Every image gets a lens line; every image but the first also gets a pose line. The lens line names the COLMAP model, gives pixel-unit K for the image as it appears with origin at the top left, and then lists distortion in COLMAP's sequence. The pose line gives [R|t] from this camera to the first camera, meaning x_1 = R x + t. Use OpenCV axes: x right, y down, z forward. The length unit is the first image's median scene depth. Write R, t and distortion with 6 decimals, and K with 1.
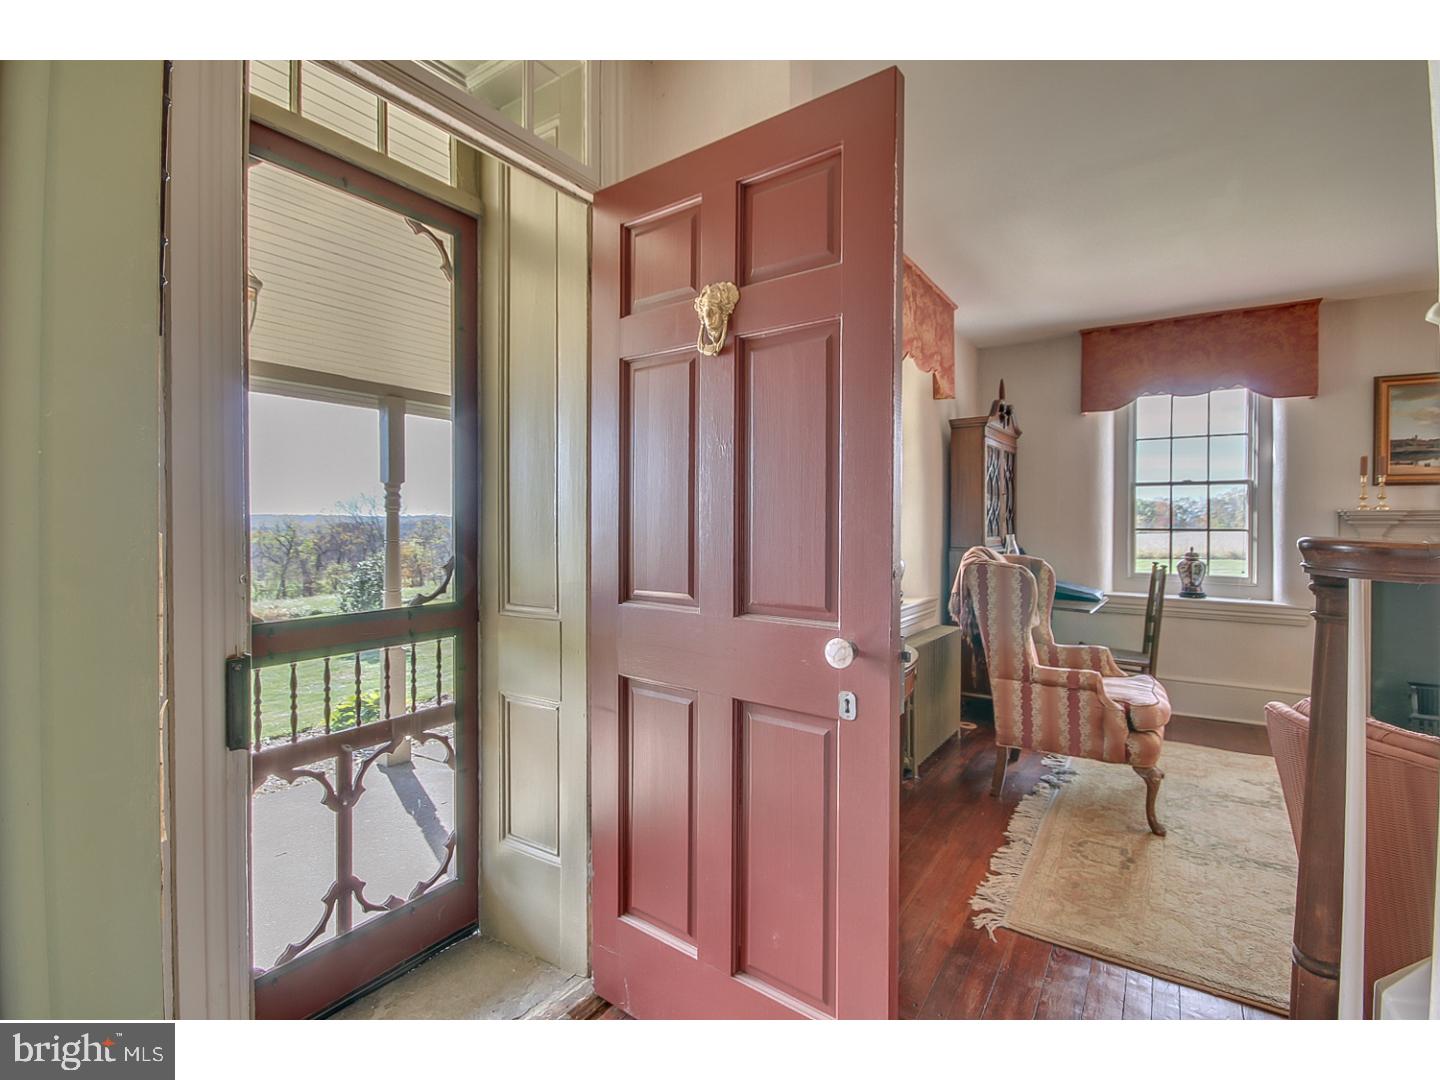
lens RADIAL K [[658.6, 0, 718.6], [0, 658.6, 534.5], [0, 0, 1]] dist [0.001171, -0.000046]
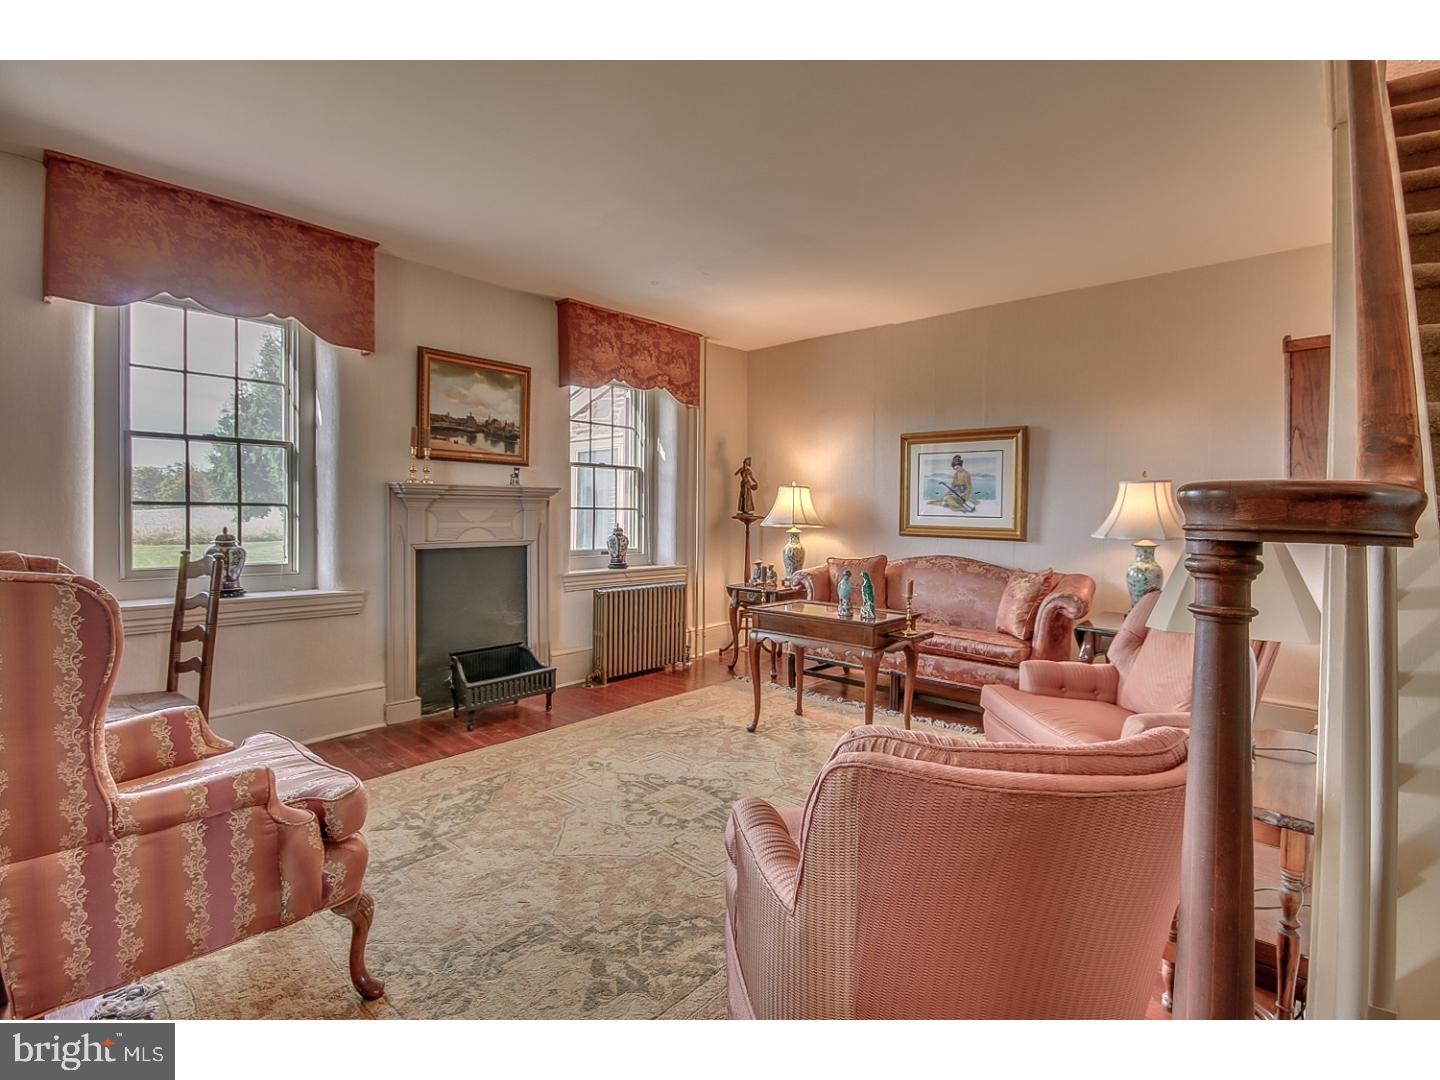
lens RADIAL K [[687.0, 0, 733.8], [0, 687.0, 520.9], [0, 0, 1]] dist [0.004701, -0.000939]
pose [[0.150937, -0.014676, 0.988434, 0.062535], [0.006822, 0.999881, 0.013805, 0.006209], [-0.988520, 0.004660, 0.151019, 0.377393]]
